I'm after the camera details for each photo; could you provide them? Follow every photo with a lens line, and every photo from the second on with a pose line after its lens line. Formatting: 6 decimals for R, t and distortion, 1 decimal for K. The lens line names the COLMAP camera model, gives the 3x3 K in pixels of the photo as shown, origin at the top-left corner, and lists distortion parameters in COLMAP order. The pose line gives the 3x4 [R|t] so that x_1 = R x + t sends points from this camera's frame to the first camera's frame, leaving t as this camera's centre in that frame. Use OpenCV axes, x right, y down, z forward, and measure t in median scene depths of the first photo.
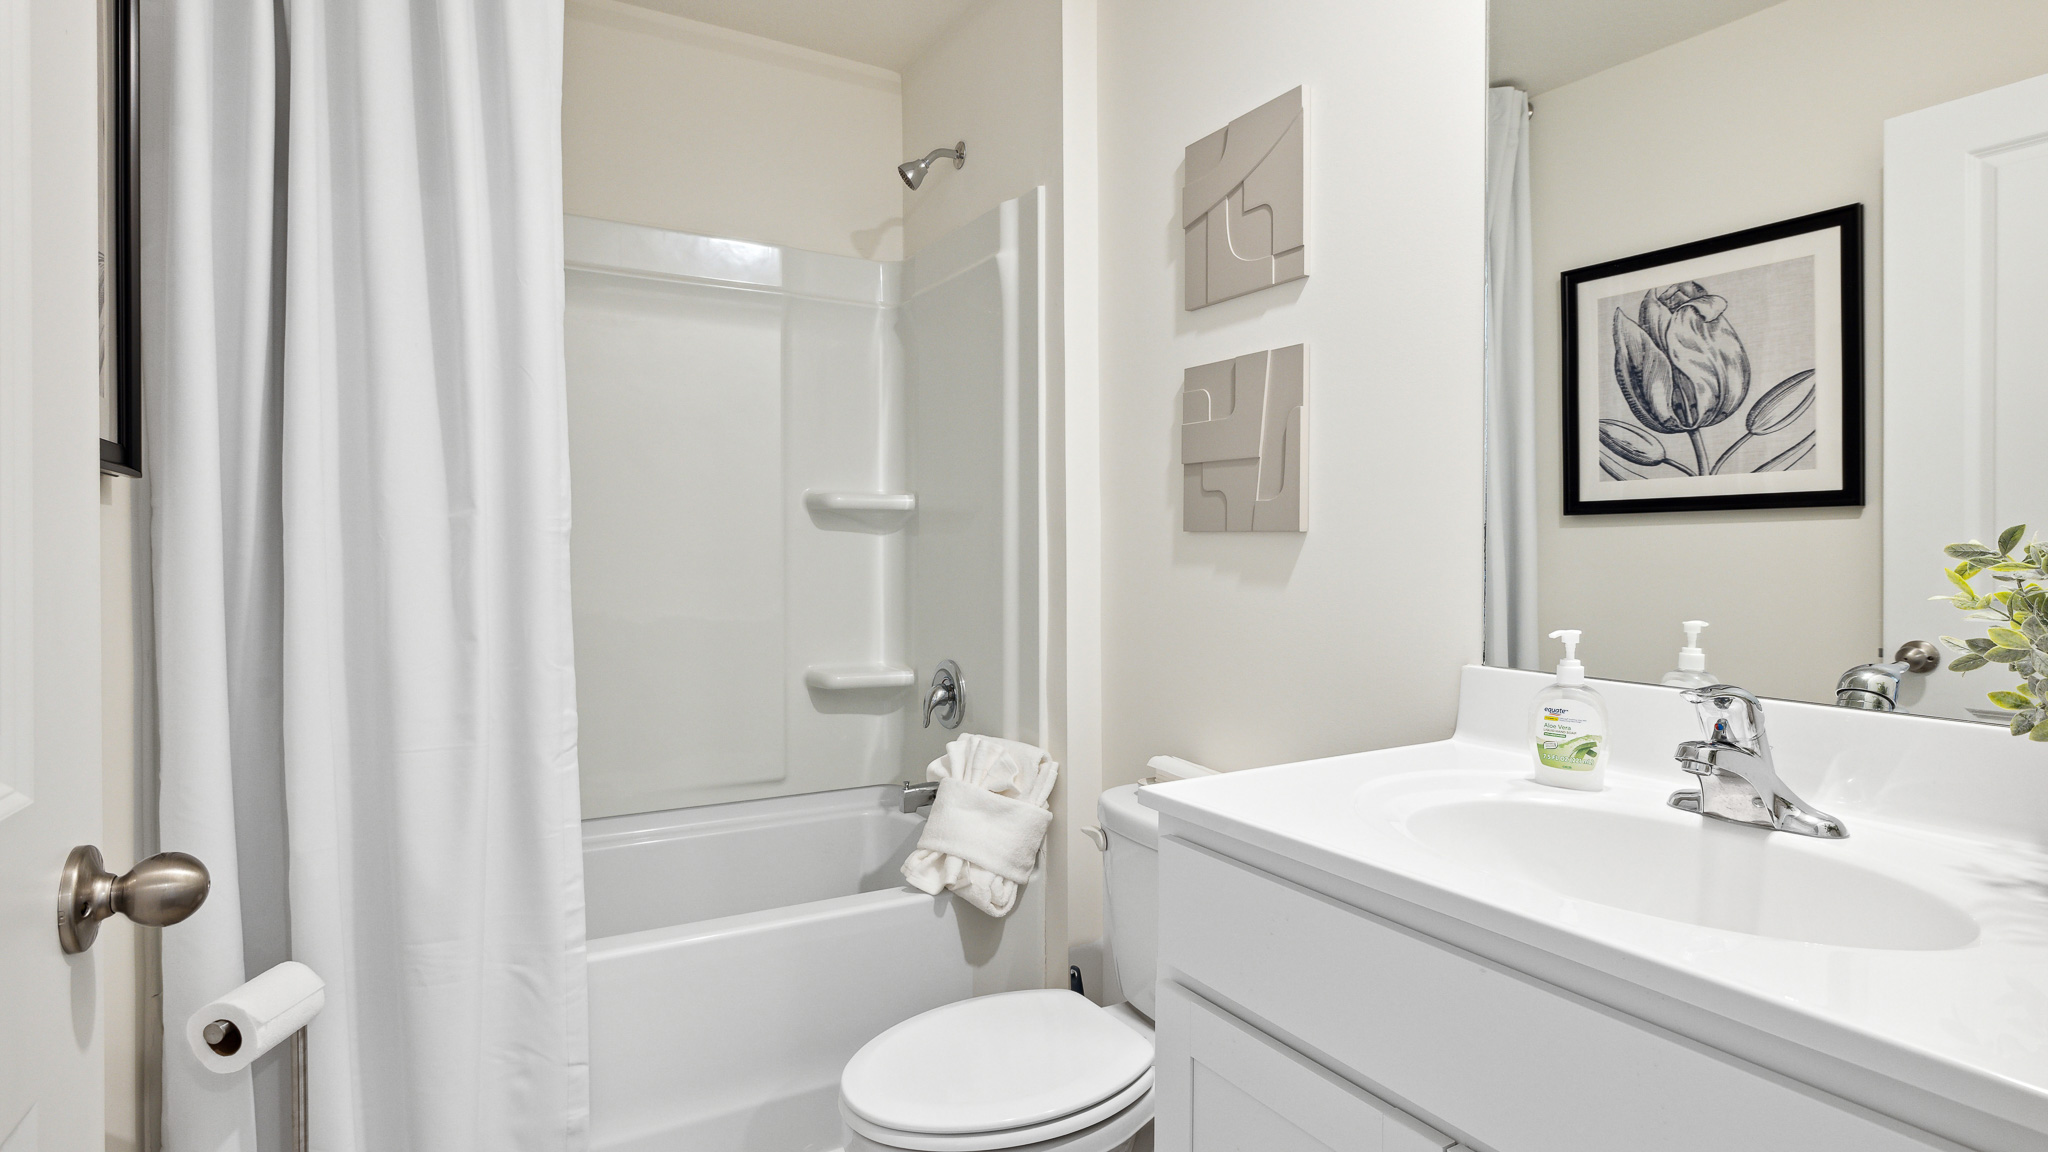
lens RADIAL K [[1017.6, 0, 1004.0], [0, 1017.6, 560.9], [0, 0, 1]] dist [-0.006447, 0.000261]
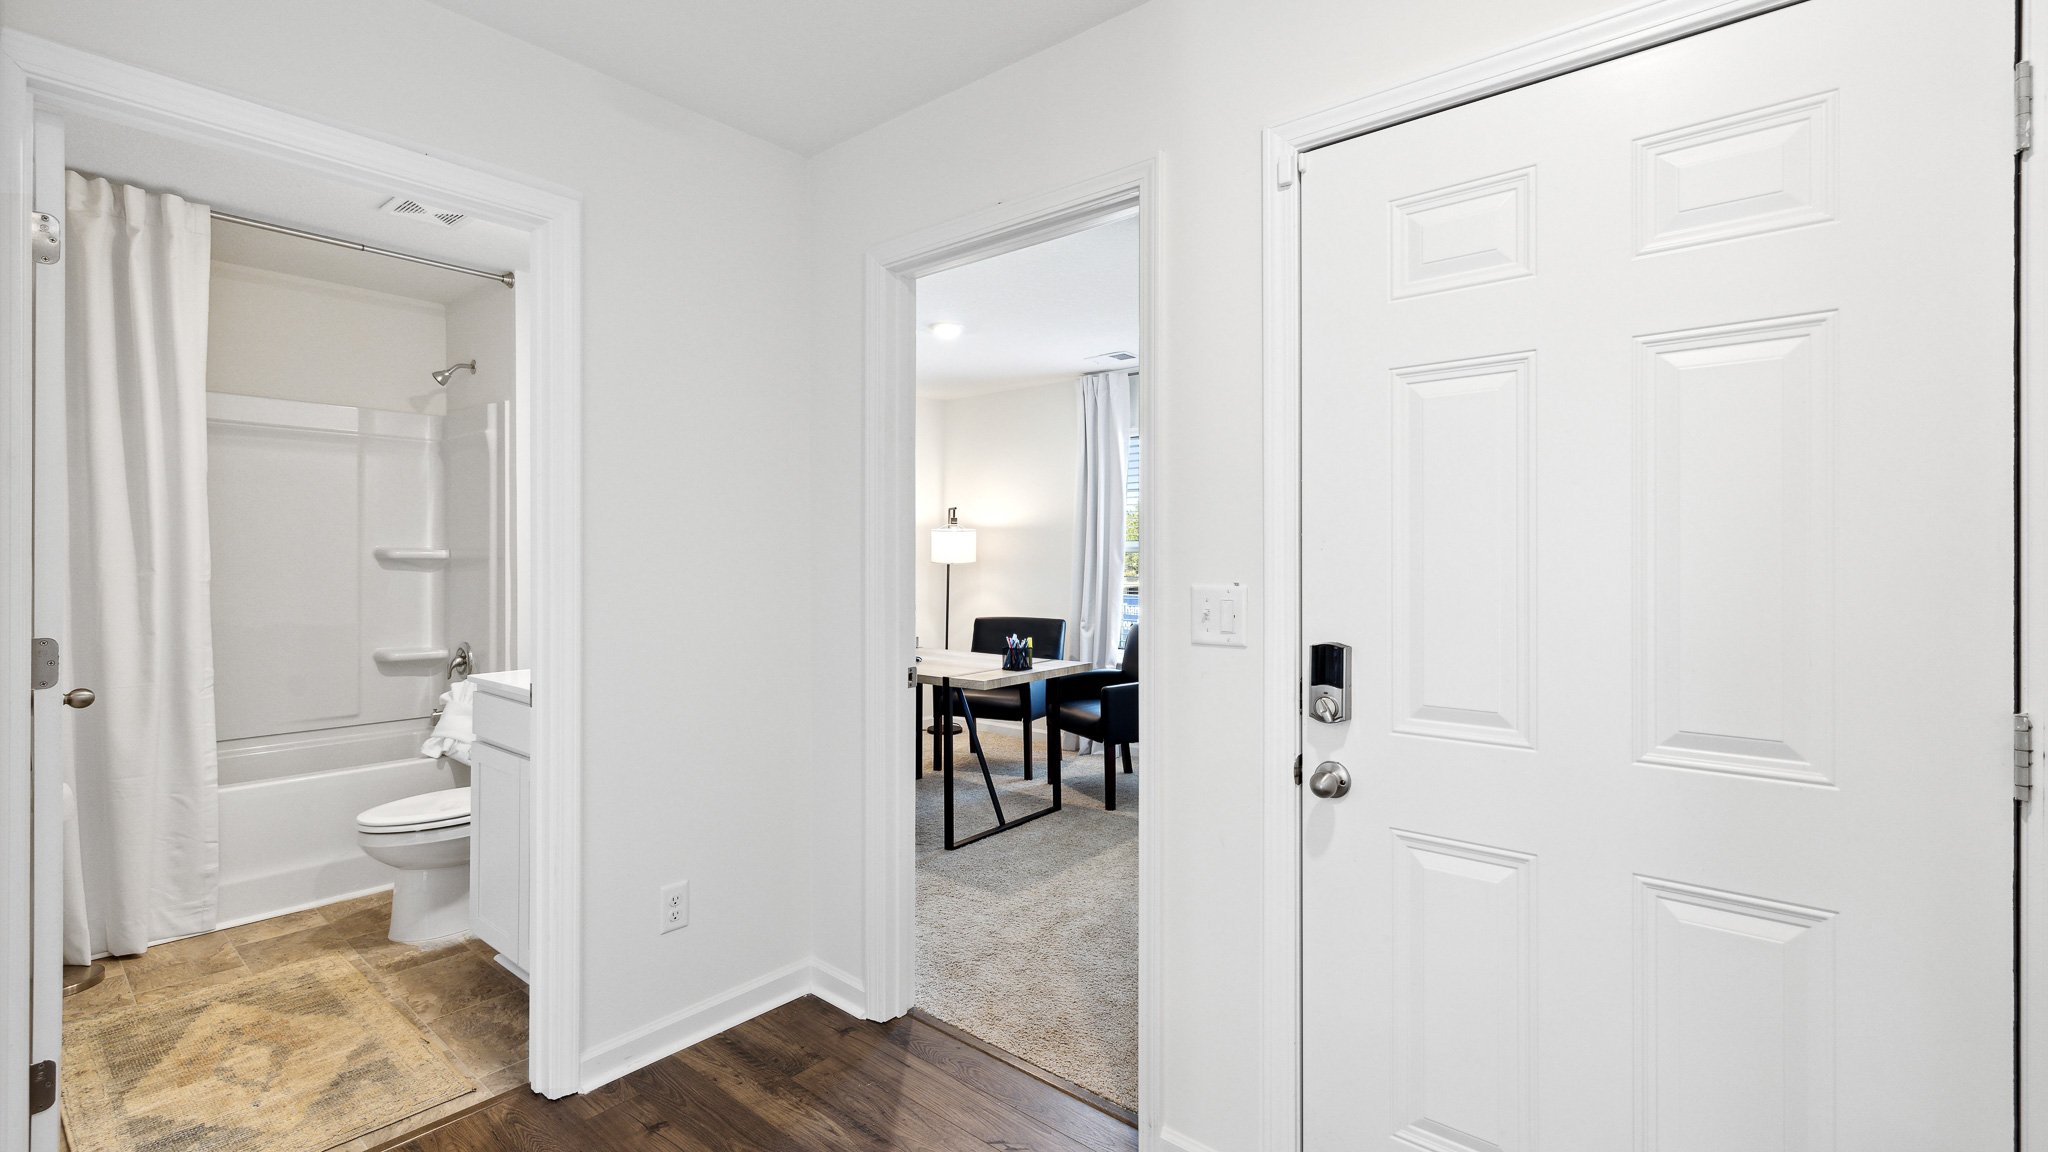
lens RADIAL K [[855.7, 0, 999.2], [0, 855.7, 556.7], [0, 0, 1]] dist [0.002097, 0.000081]
pose [[0.933905, 0.001646, 0.357516, 0.325656], [0.003046, 0.999916, -0.012563, -0.037617], [-0.357507, 0.012821, 0.933822, -0.873462]]
